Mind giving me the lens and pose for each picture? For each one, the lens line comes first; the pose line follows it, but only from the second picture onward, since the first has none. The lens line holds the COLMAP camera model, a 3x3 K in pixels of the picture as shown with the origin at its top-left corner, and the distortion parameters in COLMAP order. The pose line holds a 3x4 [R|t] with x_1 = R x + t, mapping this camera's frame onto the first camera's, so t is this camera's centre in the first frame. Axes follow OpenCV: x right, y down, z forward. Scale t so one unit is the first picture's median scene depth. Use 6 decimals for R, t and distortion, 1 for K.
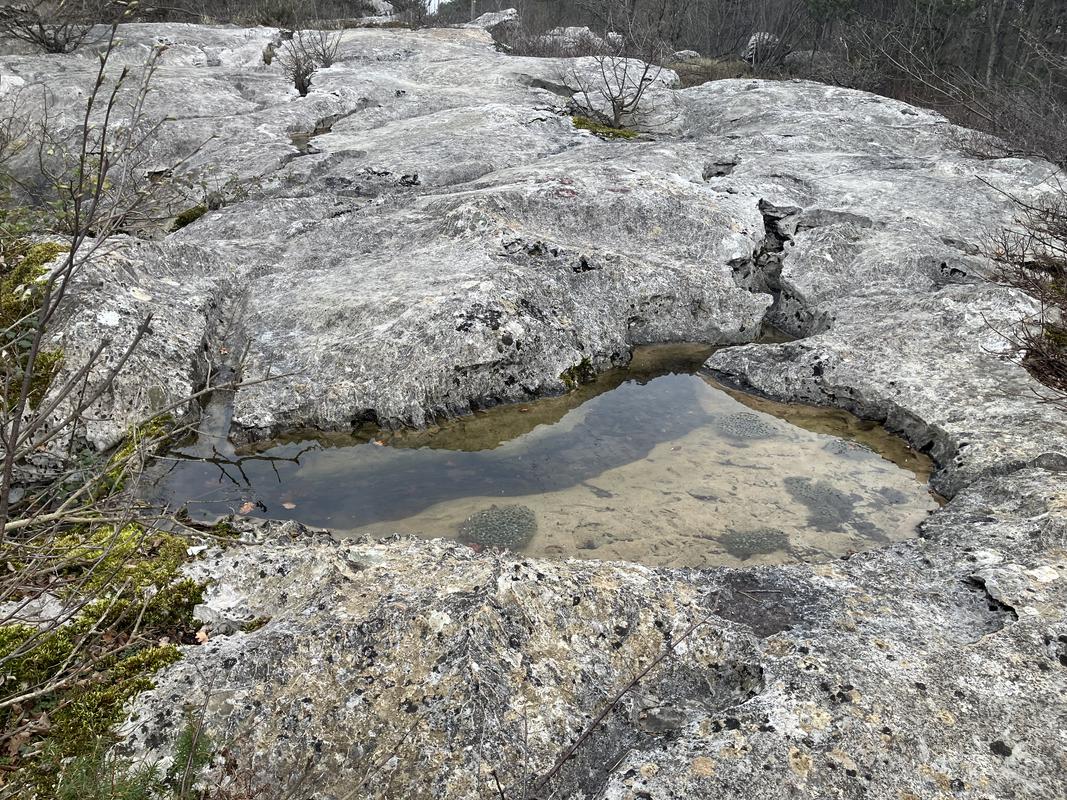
lens RADIAL K [[874.7, 0, 535.9], [0, 874.7, 399.4], [0, 0, 1]] dist [0.015944, -0.028242]
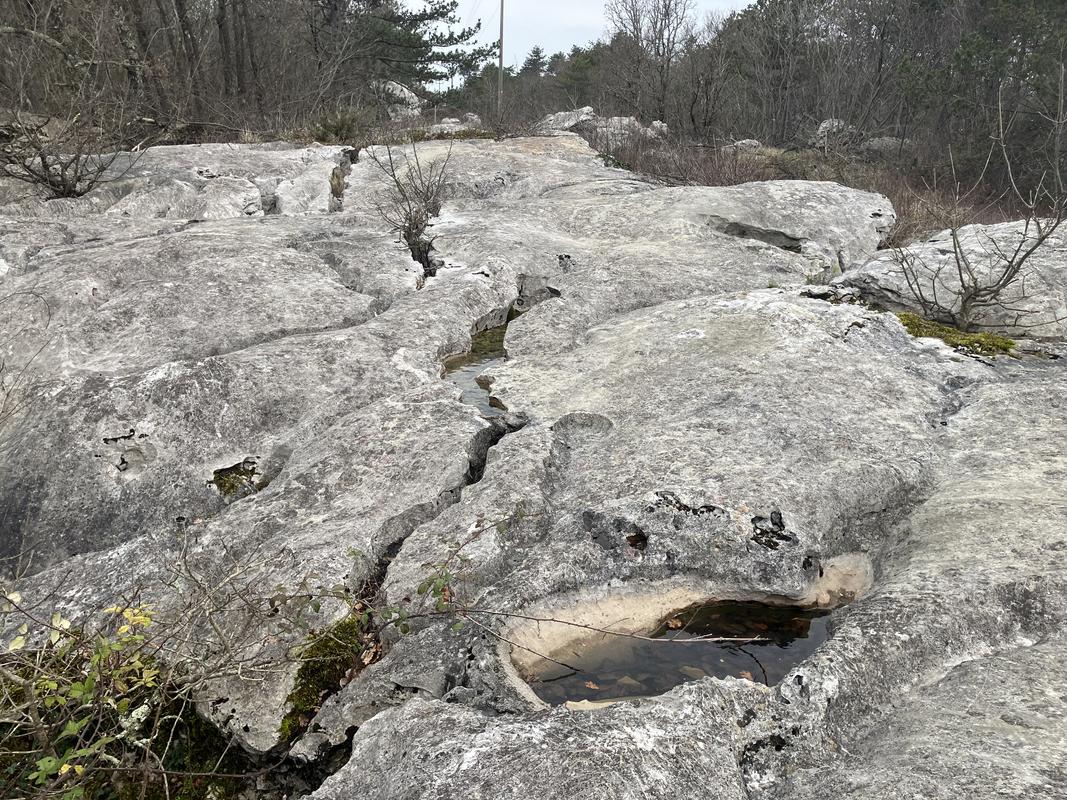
lens RADIAL K [[874.7, 0, 531.3], [0, 874.7, 401.0], [0, 0, 1]] dist [0.015944, -0.028242]
pose [[0.999614, -0.024053, -0.013868, -0.161463], [0.022857, 0.996468, -0.080802, -0.172549], [0.015763, 0.080454, 0.996634, 0.310429]]
